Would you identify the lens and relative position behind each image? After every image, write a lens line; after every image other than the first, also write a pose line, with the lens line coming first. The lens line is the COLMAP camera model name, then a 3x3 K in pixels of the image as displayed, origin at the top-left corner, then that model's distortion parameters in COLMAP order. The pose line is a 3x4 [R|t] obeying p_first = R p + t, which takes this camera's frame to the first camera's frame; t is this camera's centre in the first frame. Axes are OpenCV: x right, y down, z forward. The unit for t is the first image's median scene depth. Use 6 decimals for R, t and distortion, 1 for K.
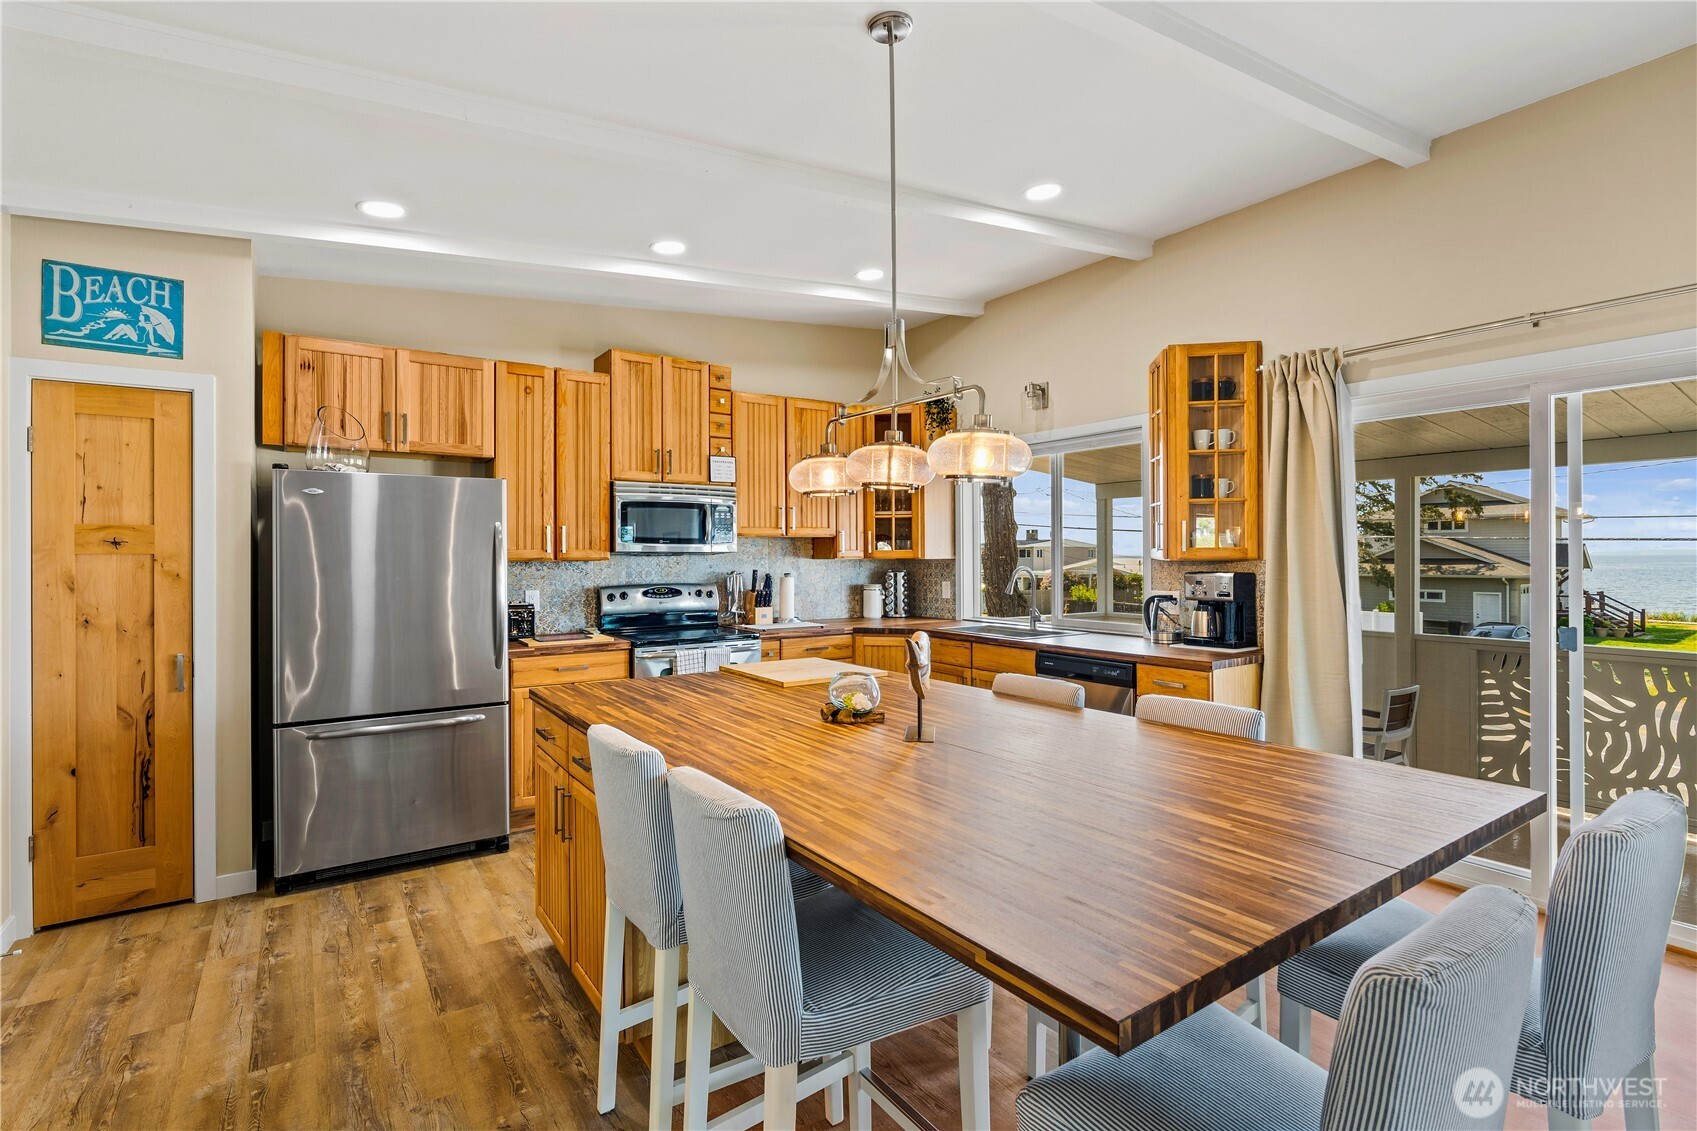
lens RADIAL K [[846.1, 0, 855.2], [0, 846.1, 579.2], [0, 0, 1]] dist [0.011823, -0.000258]
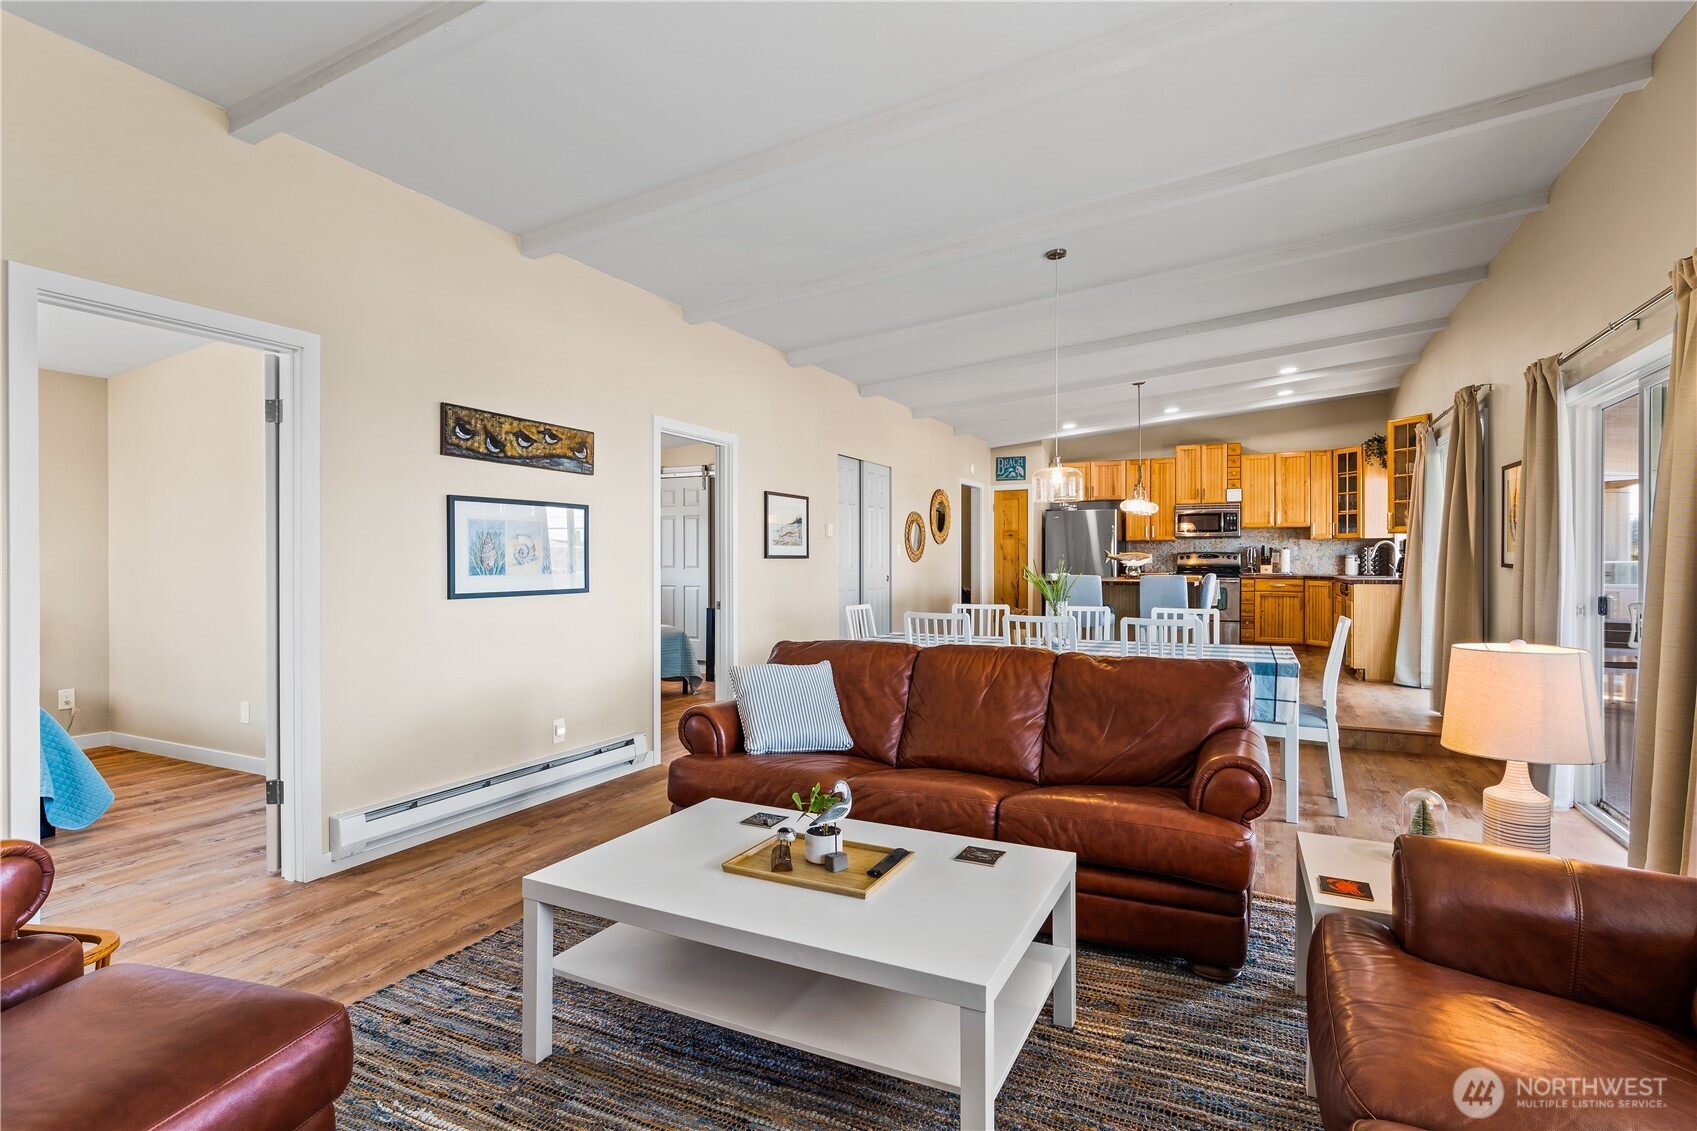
lens RADIAL K [[846.1, 0, 847.9], [0, 846.1, 559.4], [0, 0, 1]] dist [0.011823, -0.000258]
pose [[0.441969, 0.008710, -0.896988, 1.314671], [-0.024528, 0.999696, -0.002378, 0.053221], [0.896695, 0.023053, 0.442048, -0.752475]]
